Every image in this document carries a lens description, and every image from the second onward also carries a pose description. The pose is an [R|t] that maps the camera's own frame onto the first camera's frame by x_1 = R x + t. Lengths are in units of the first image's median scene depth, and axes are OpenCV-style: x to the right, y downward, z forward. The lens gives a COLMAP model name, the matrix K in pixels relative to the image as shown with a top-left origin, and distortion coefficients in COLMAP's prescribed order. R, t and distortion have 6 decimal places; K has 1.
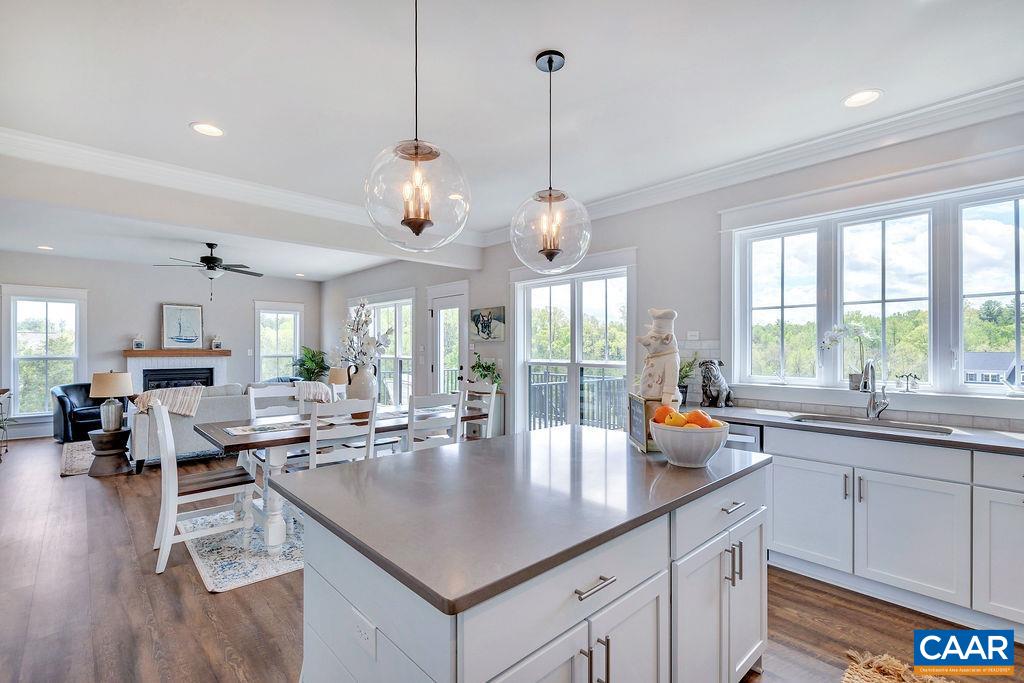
lens RADIAL K [[470.4, 0, 509.6], [0, 470.4, 348.7], [0, 0, 1]] dist [0.011035, -0.000286]
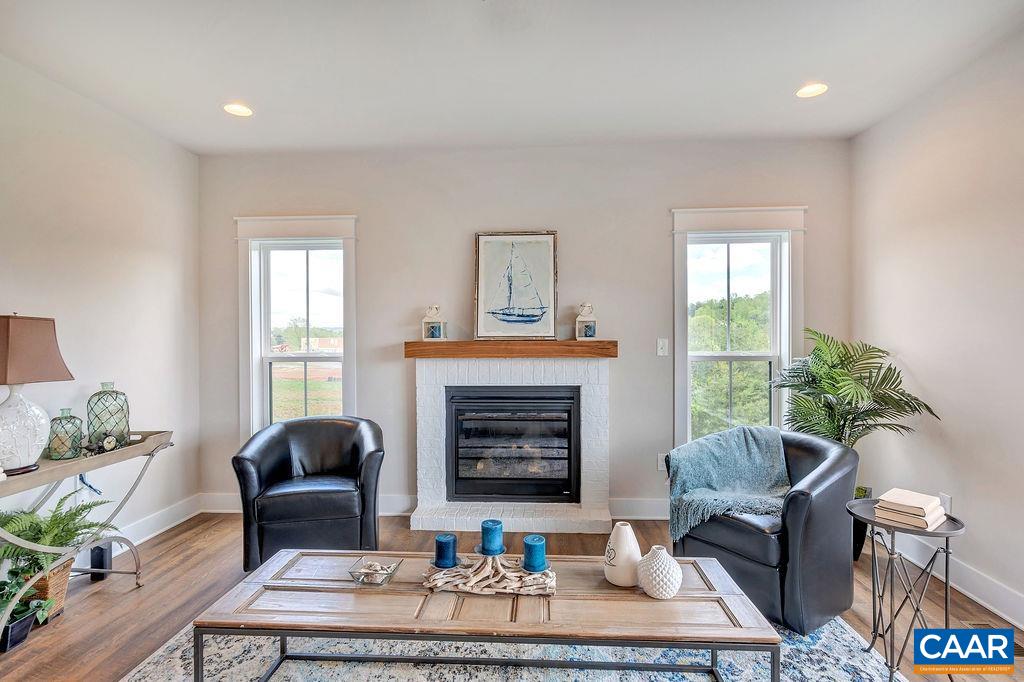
lens RADIAL K [[503.9, 0, 511.9], [0, 503.9, 345.5], [0, 0, 1]] dist [0.000537, -0.000166]
pose [[0.701147, 0.001156, -0.713016, -0.383865], [0.002804, 0.999986, 0.004378, 0.004517], [0.713011, -0.005069, 0.701134, 0.698203]]
